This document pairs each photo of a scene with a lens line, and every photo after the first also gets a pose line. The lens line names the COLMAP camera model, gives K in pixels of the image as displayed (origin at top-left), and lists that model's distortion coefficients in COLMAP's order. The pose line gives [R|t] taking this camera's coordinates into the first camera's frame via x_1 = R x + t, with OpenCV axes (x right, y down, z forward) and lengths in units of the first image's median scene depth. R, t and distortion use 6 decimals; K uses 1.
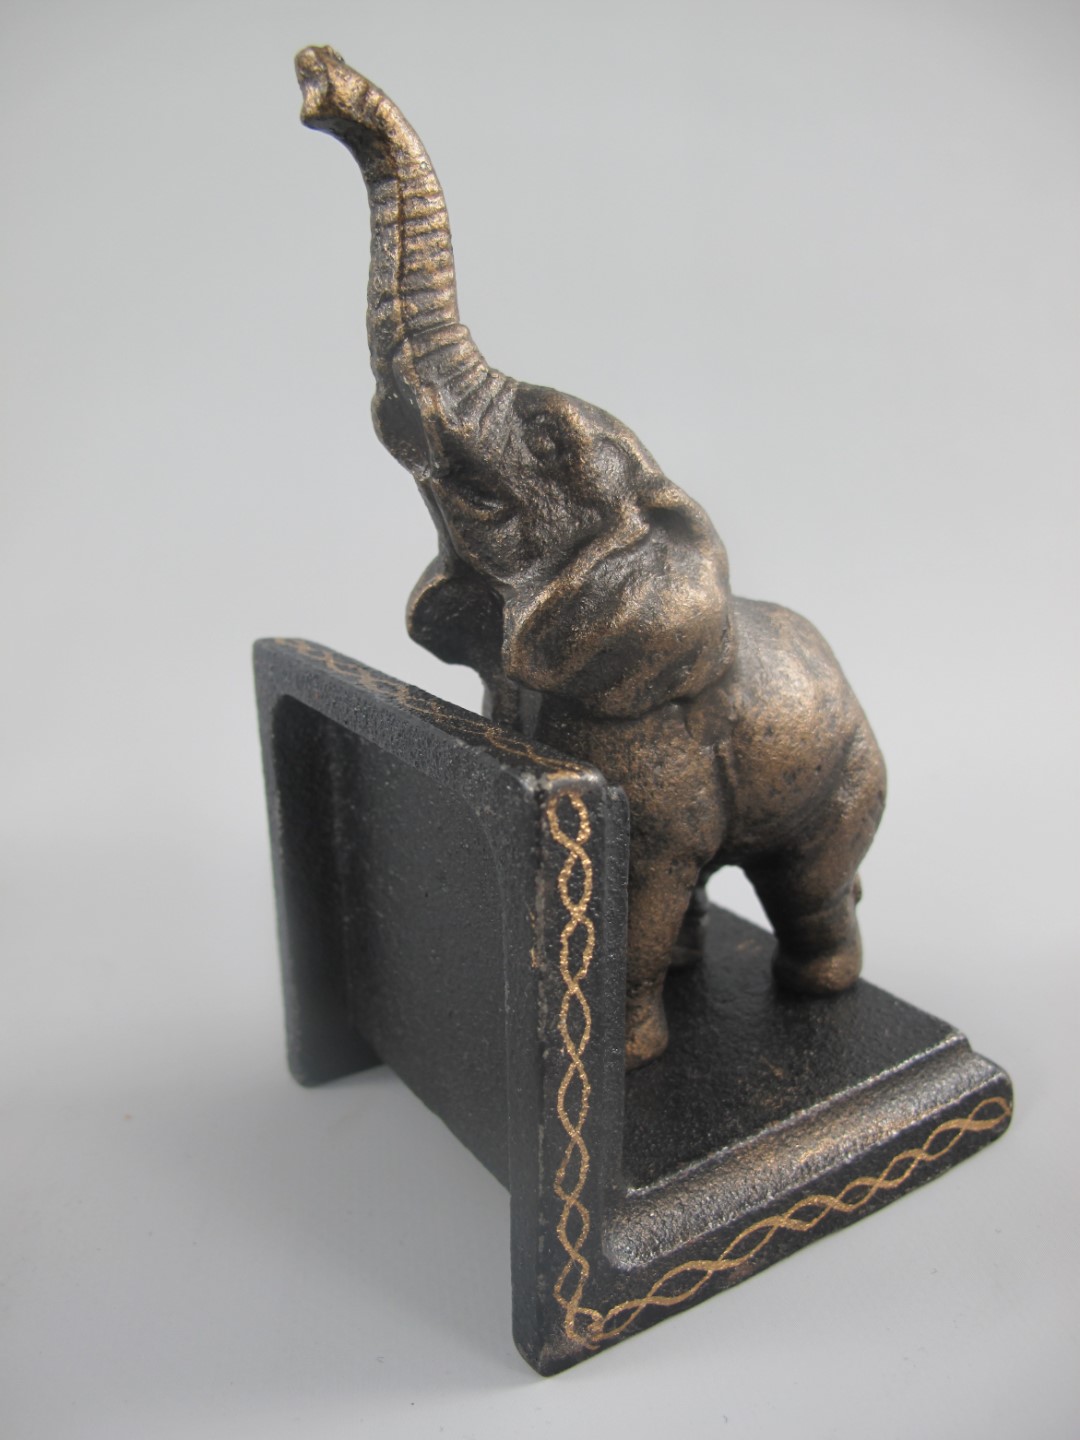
lens RADIAL K [[1264.9, 0, 540.0], [0, 1264.9, 720.0], [0, 0, 1]] dist [-0.166304, 0.099941]
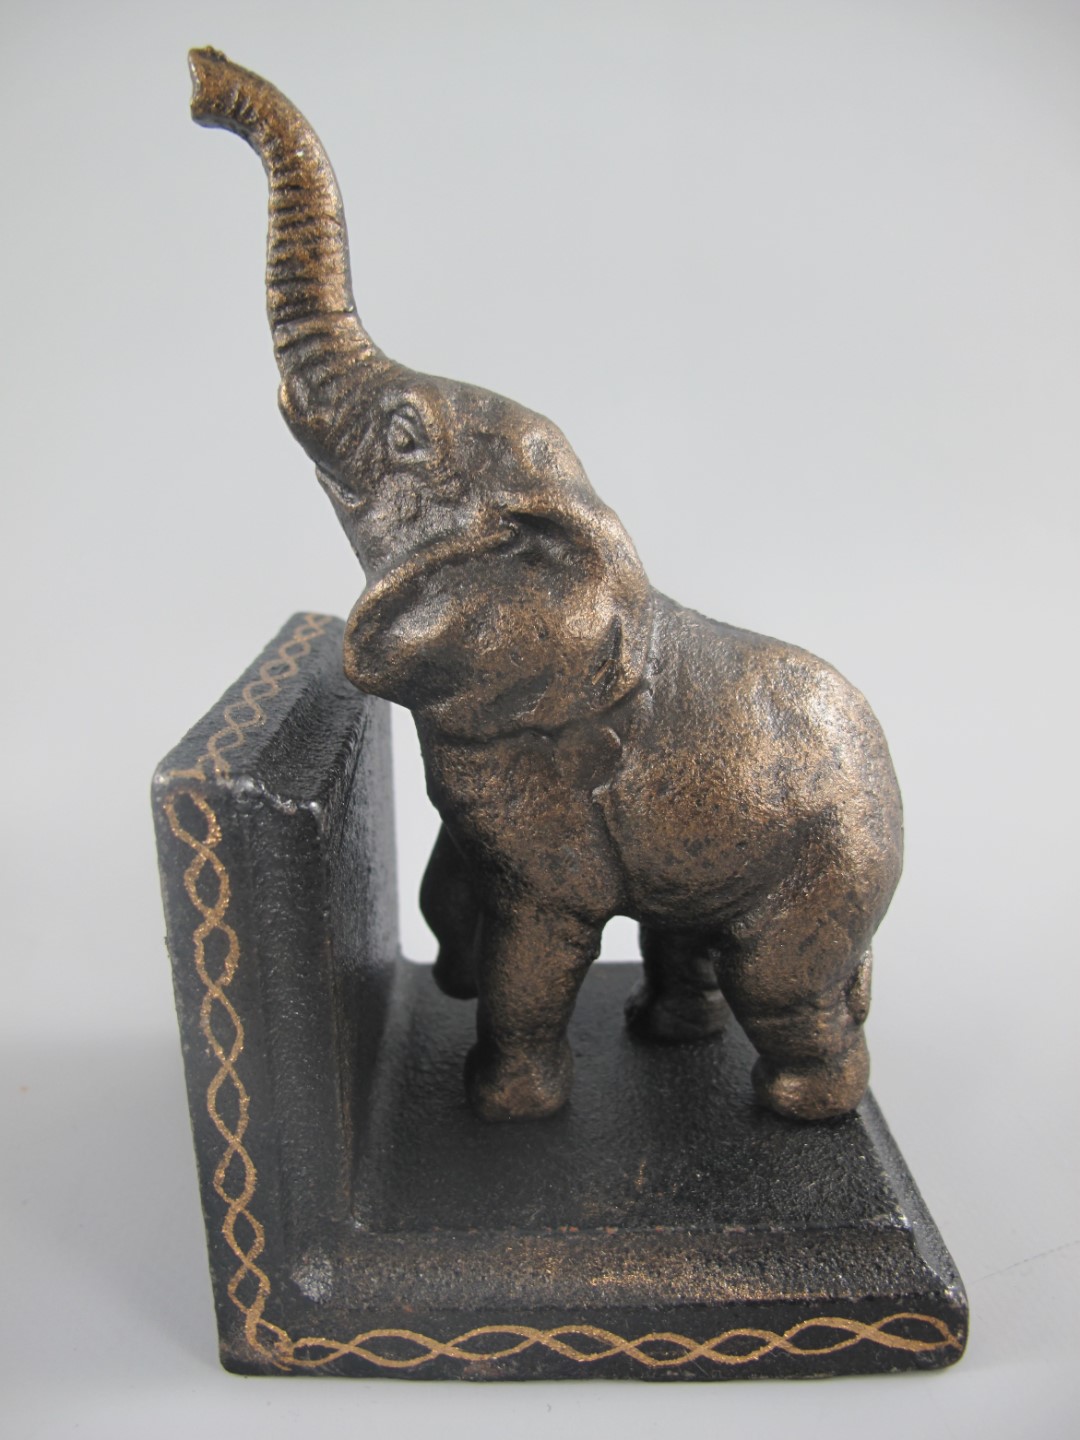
lens RADIAL K [[1264.9, 0, 540.0], [0, 1264.9, 720.0], [0, 0, 1]] dist [-0.166304, 0.099941]
pose [[0.834878, 0.163250, -0.525670, 0.611199], [-0.158808, 0.985835, 0.053934, -0.075770], [0.527028, 0.038452, 0.848977, 0.257185]]
